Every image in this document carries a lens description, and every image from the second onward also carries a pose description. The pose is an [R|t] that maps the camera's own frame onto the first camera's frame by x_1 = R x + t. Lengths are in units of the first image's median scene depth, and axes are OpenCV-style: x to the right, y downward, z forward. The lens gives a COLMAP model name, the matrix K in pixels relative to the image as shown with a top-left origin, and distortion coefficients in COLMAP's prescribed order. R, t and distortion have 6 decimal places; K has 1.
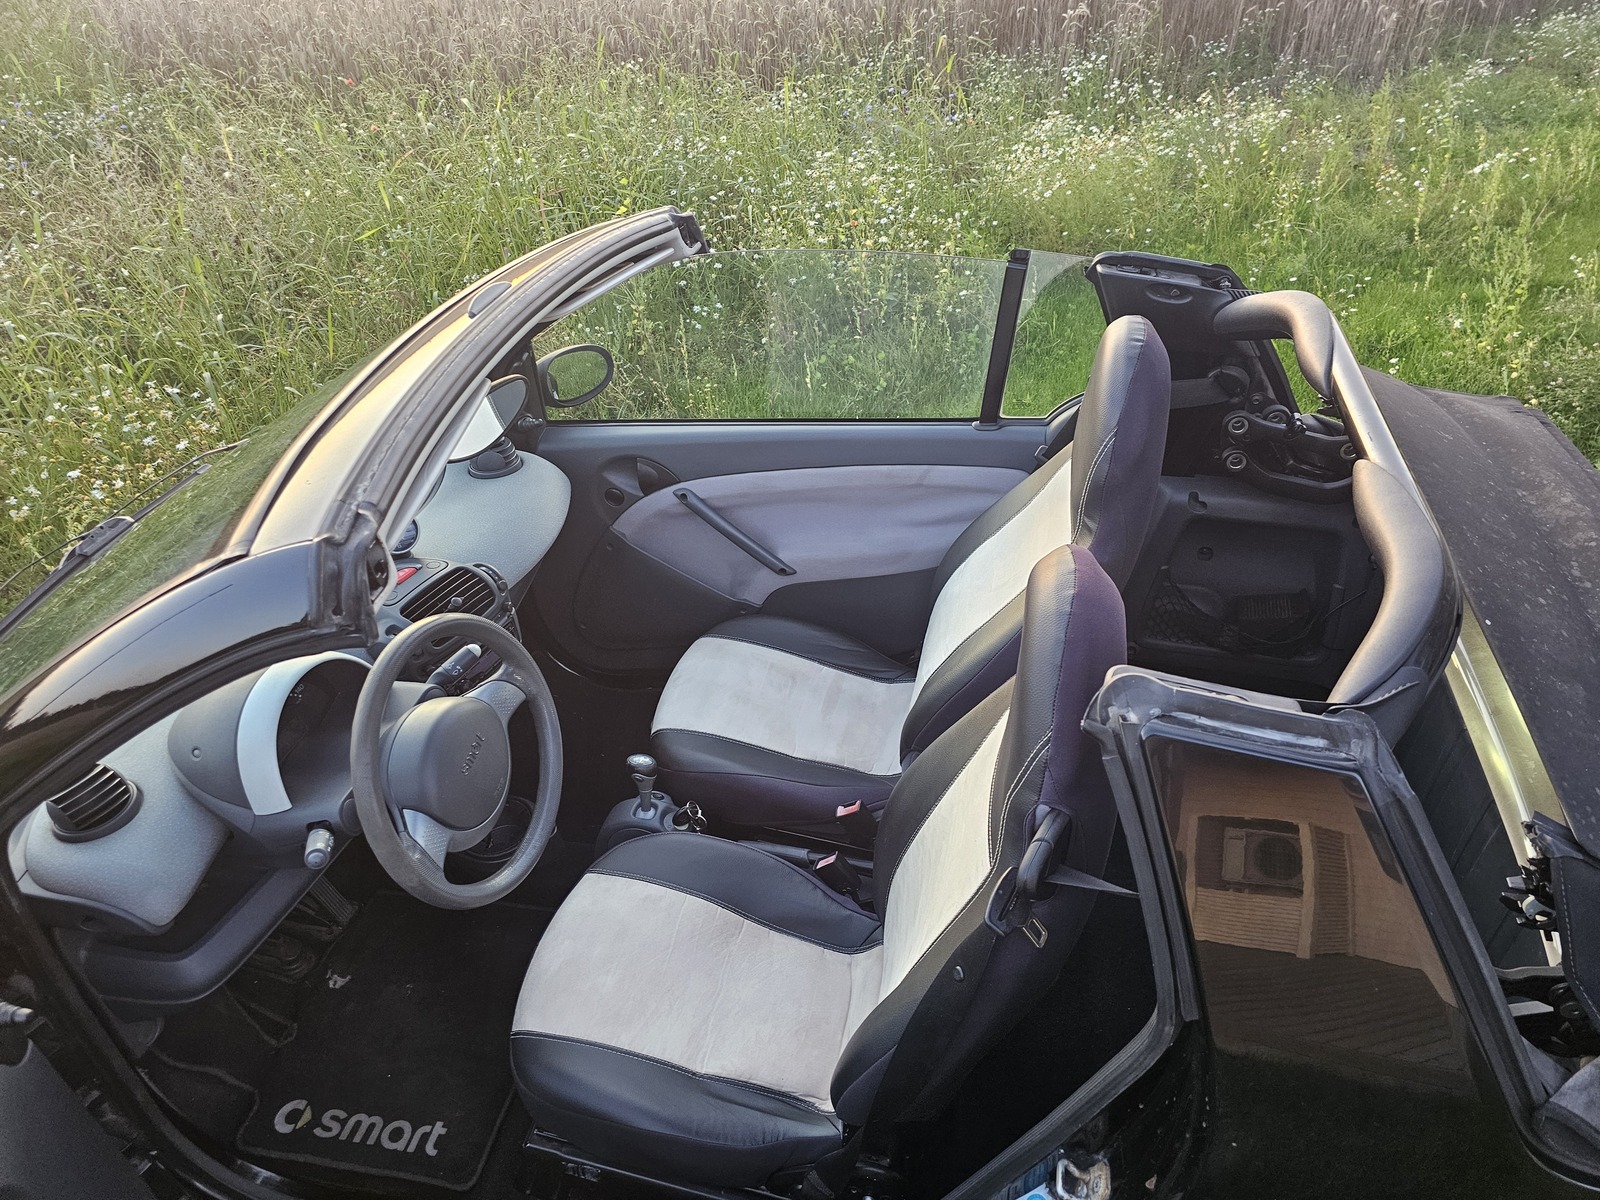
lens RADIAL K [[1060.9, 0, 800.0], [0, 1060.9, 600.0], [0, 0, 1]] dist [0.065945, -0.080201]
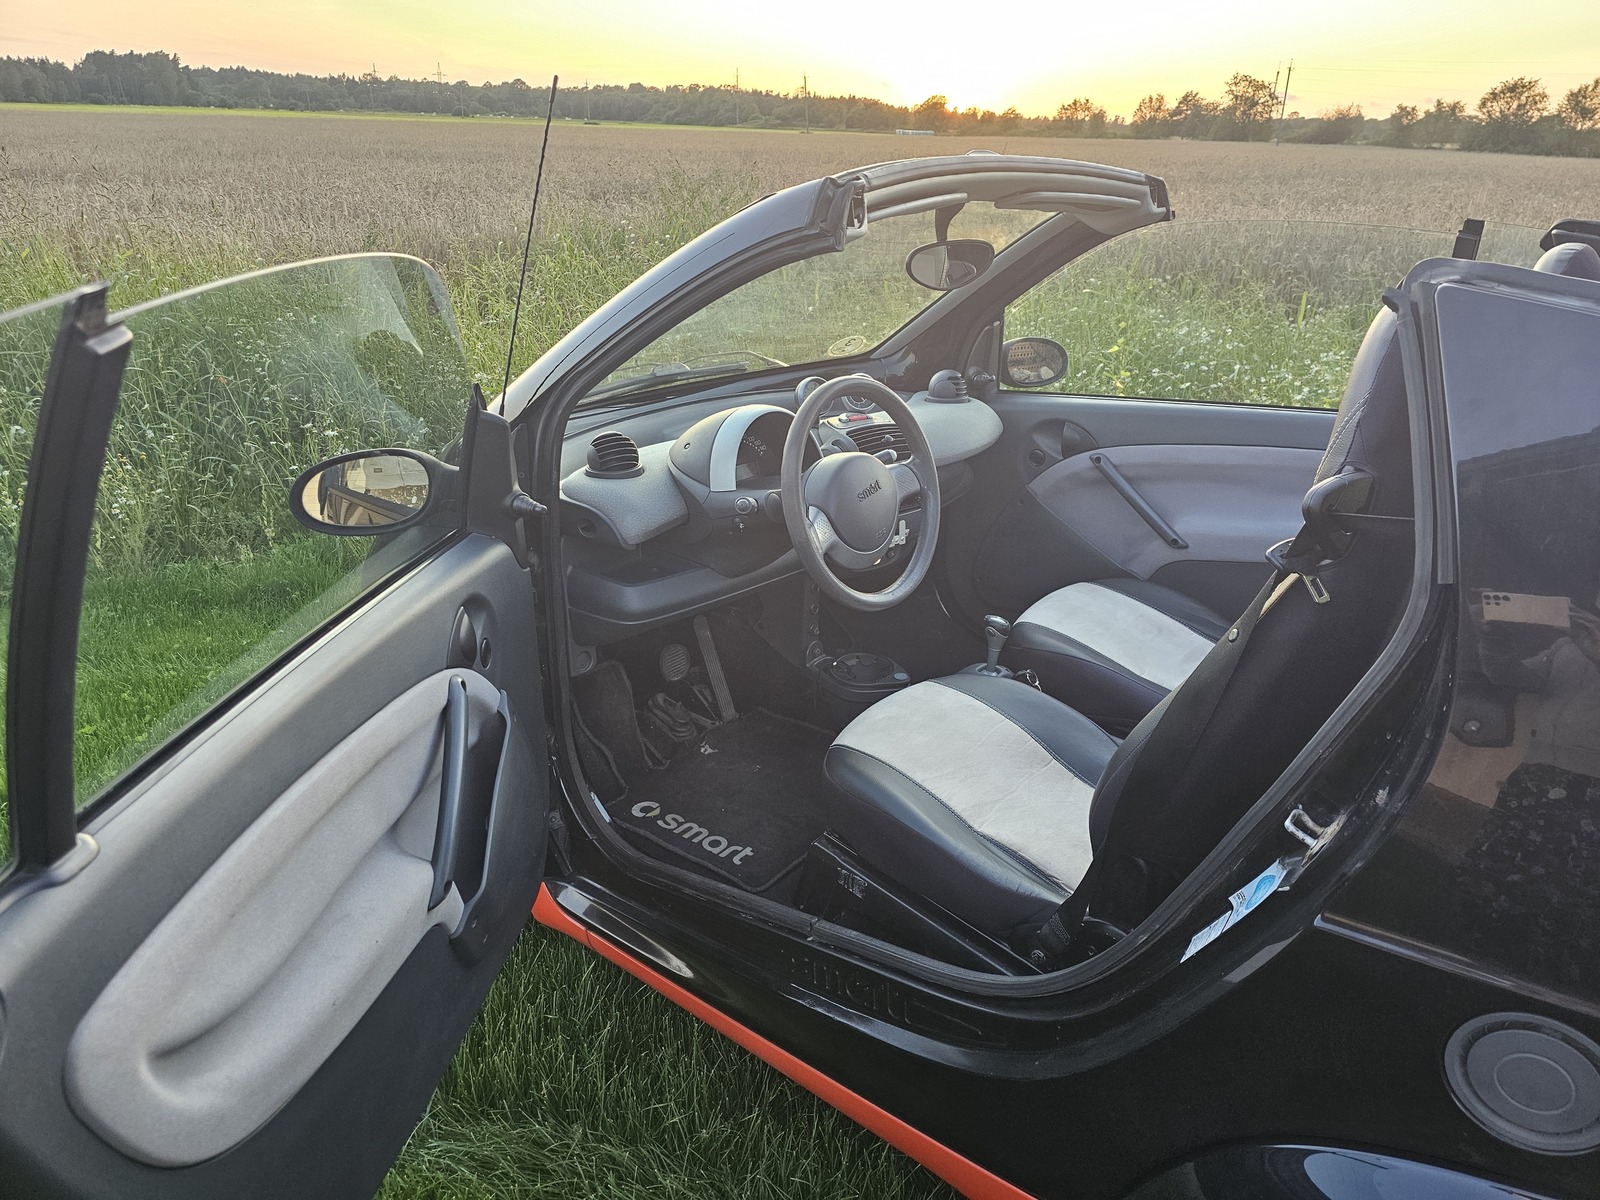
lens RADIAL K [[1060.9, 0, 800.0], [0, 1060.9, 600.0], [0, 0, 1]] dist [0.065945, -0.080201]
pose [[0.889067, 0.208625, -0.407474, 0.117133], [-0.298458, 0.939089, -0.170396, 0.384868], [0.347105, 0.273107, 0.897179, -0.080596]]
